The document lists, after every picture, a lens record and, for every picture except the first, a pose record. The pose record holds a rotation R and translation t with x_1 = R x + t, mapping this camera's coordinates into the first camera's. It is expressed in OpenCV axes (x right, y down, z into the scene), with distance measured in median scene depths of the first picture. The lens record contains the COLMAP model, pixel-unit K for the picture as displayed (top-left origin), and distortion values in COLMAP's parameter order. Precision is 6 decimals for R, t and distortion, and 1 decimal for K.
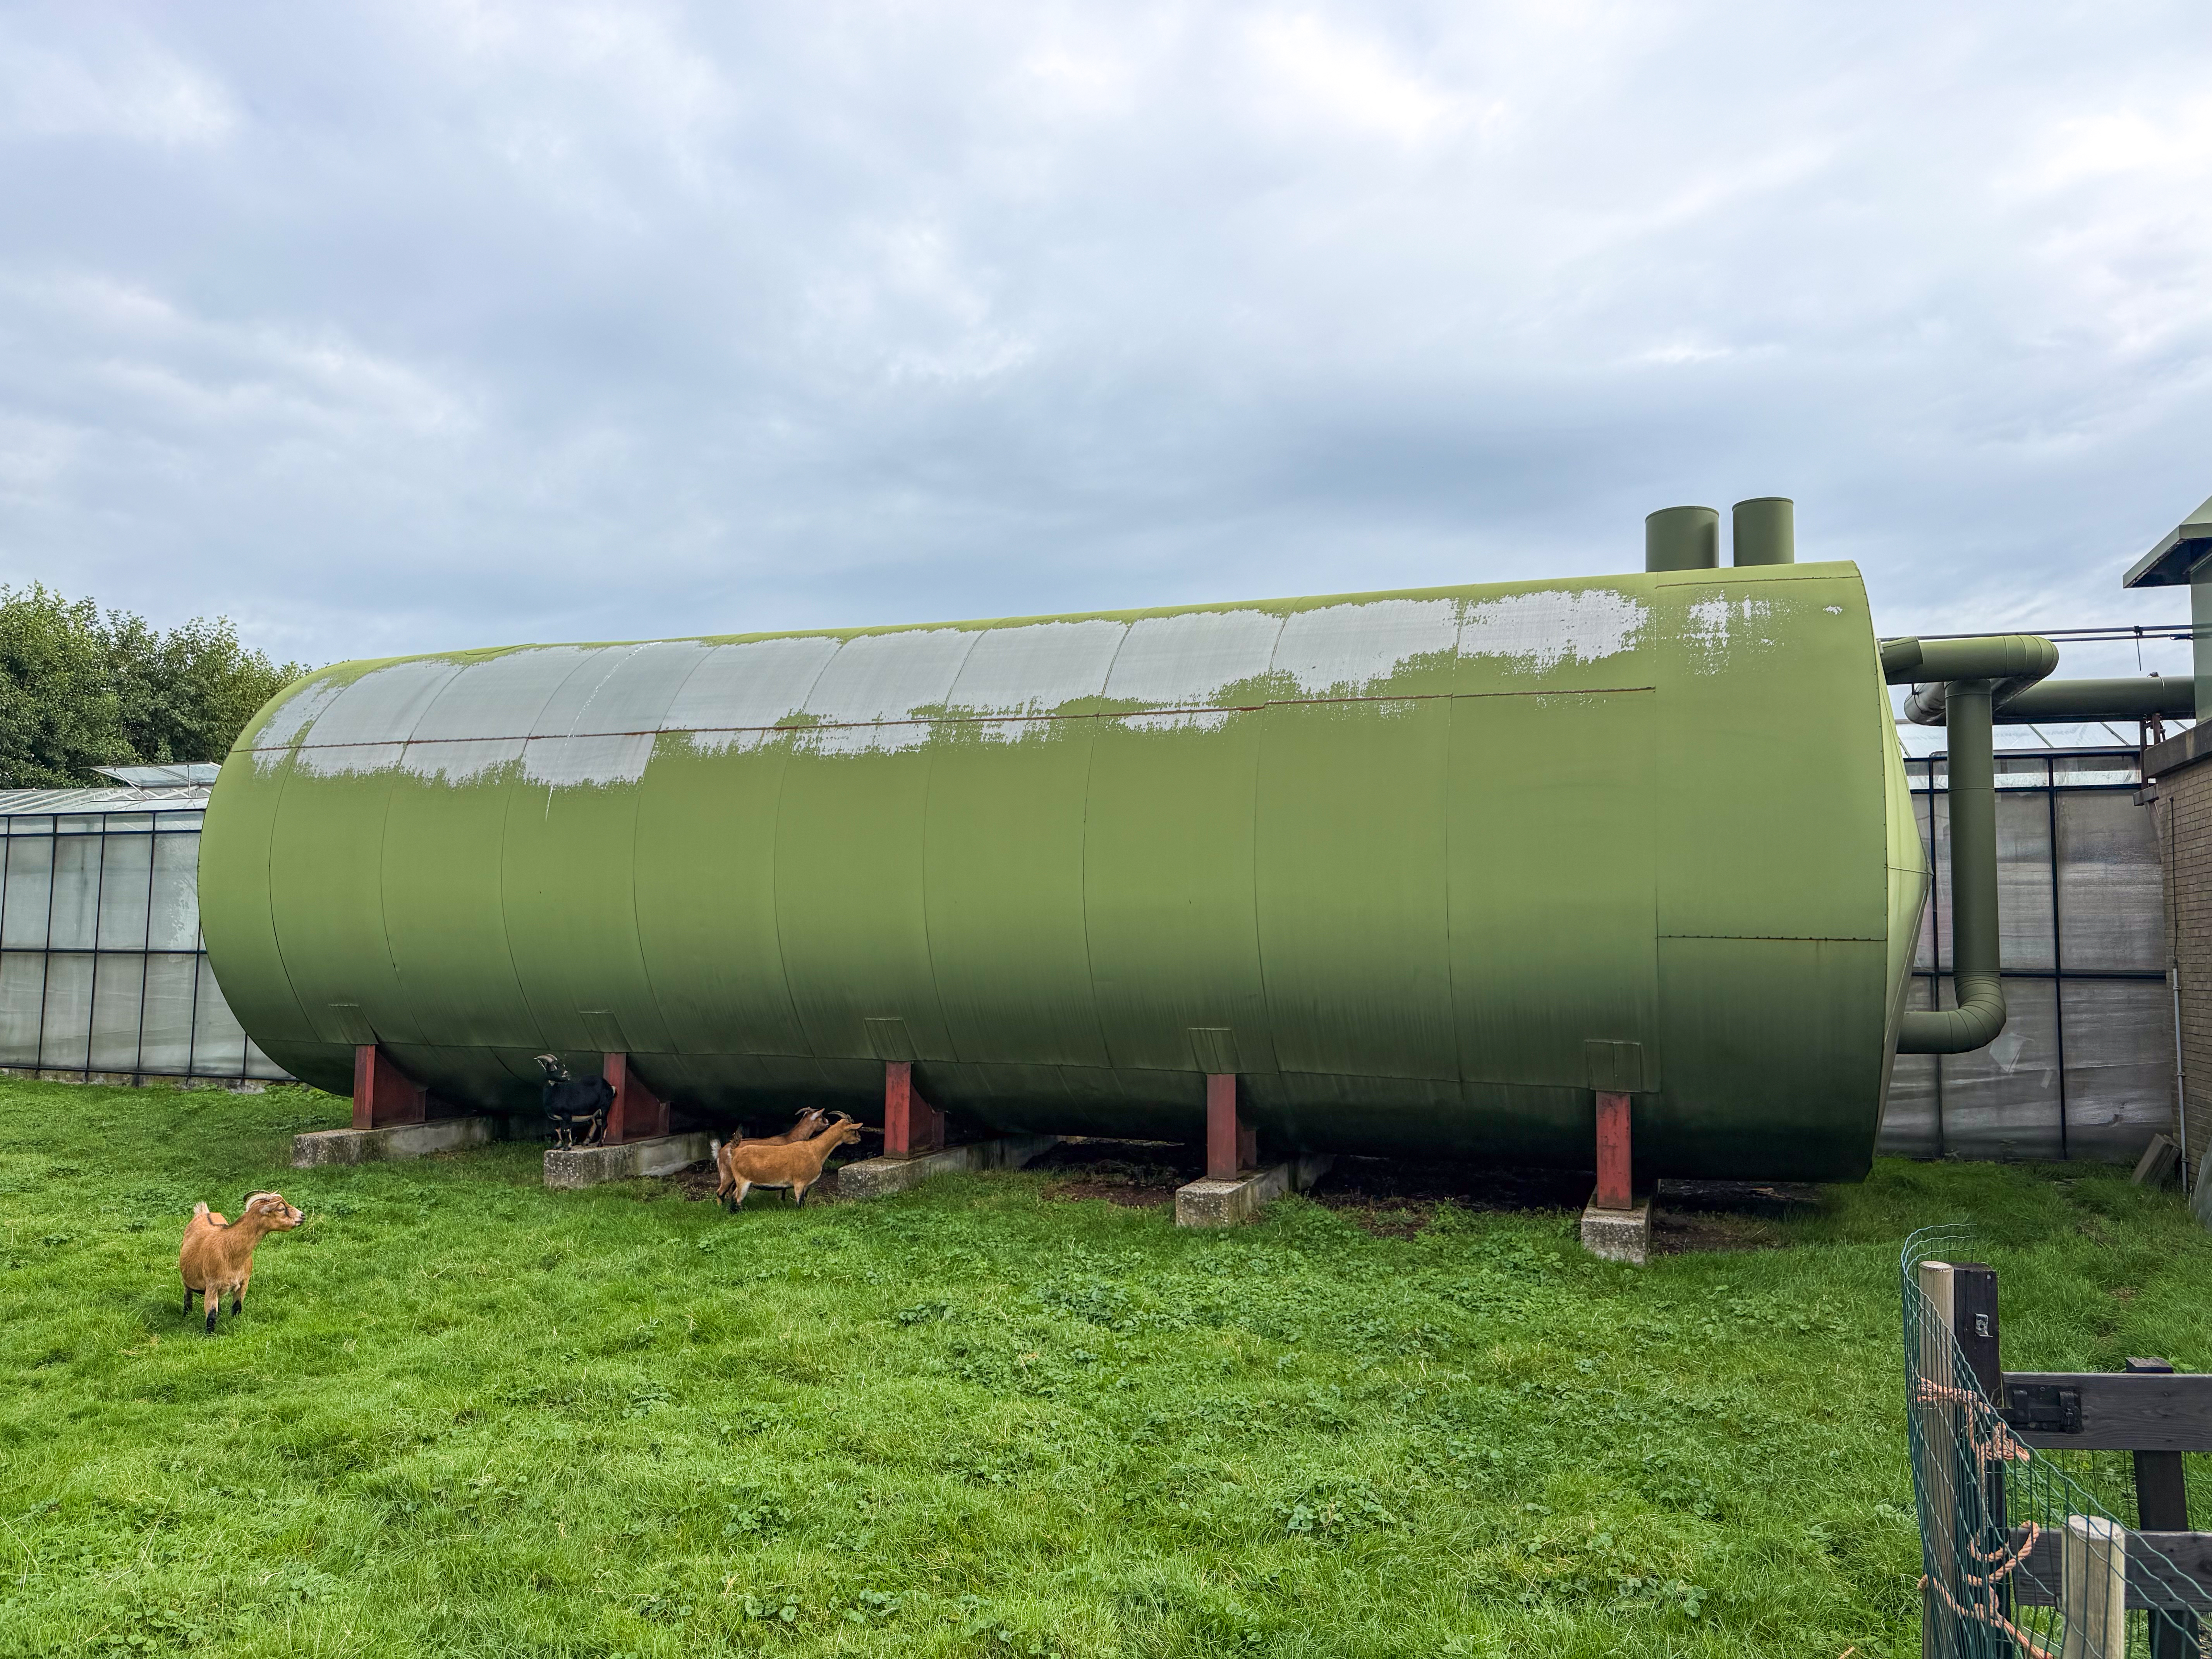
lens RADIAL K [[1573.7, 0, 1106.0], [0, 1573.7, 829.5], [0, 0, 1]] dist [0.123966, -0.125316]
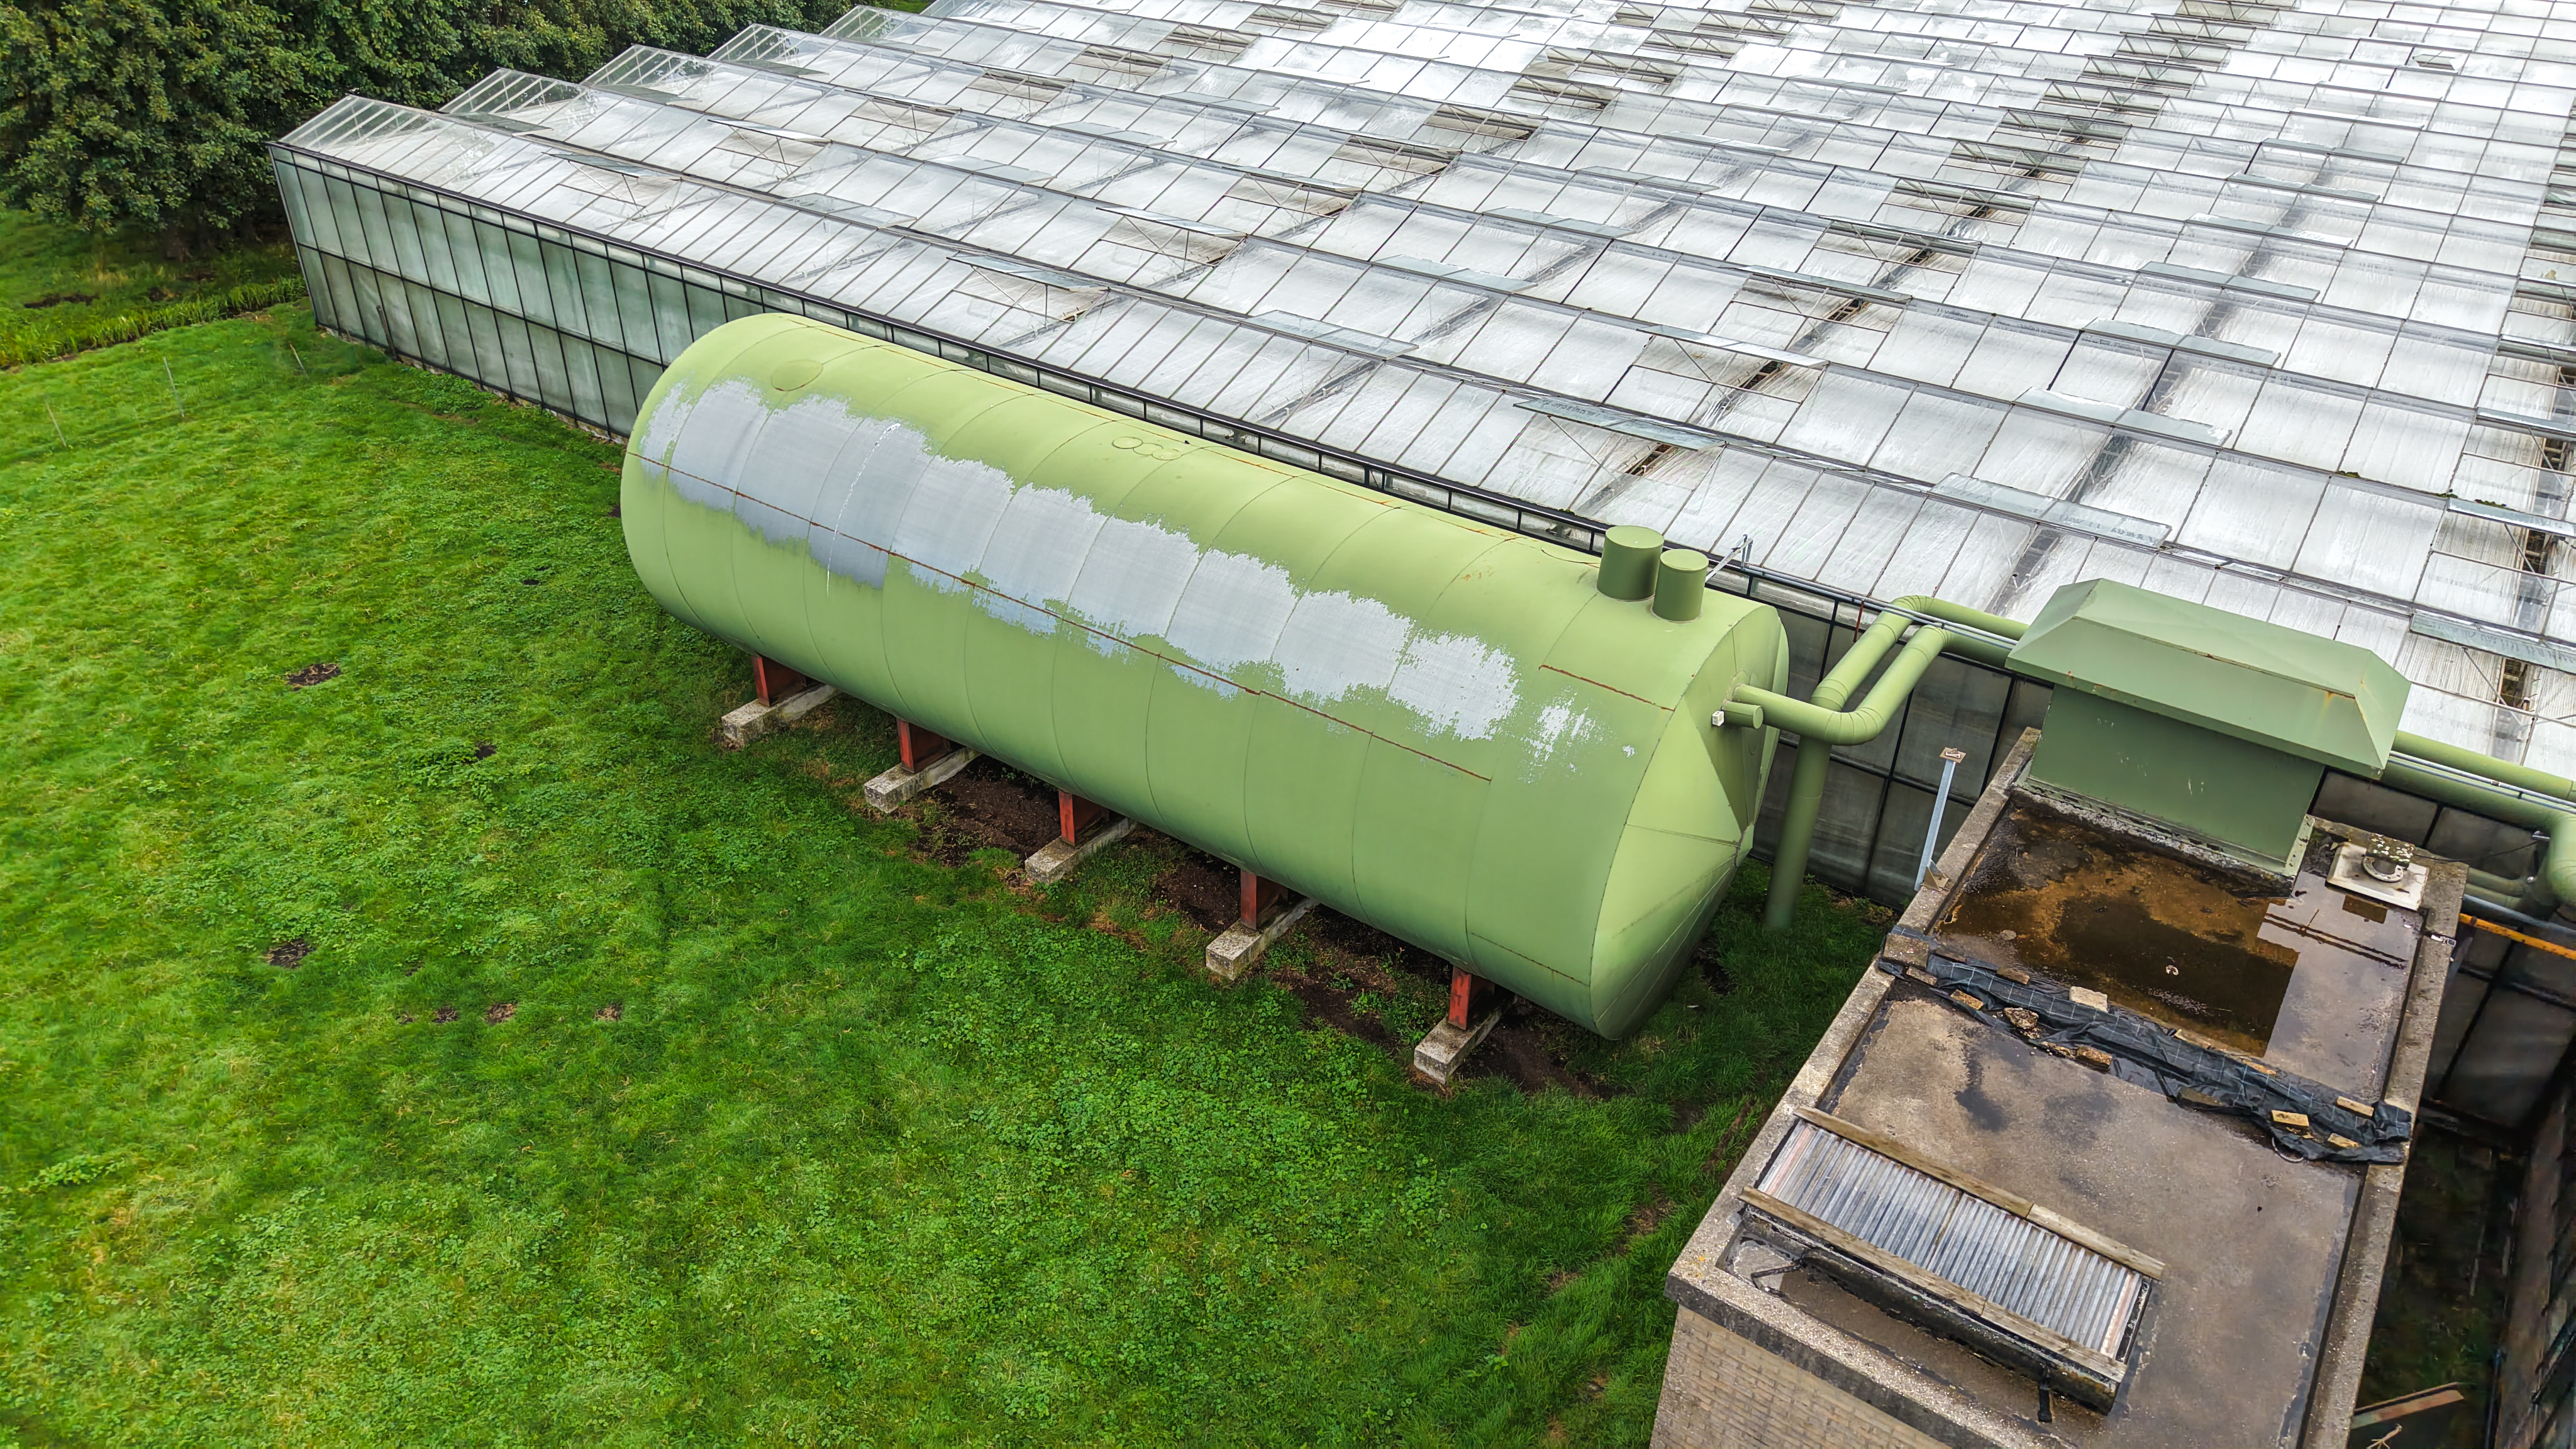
lens RADIAL K [[1805.0, 0, 1288.0], [0, 1805.0, 724.5], [0, 0, 1]] dist [0.068589, -0.001565]
pose [[0.965067, 0.140401, -0.221208, 0.388332], [0.015582, 0.812045, 0.583387, -0.794981], [0.261539, -0.566455, 0.781490, -0.194489]]
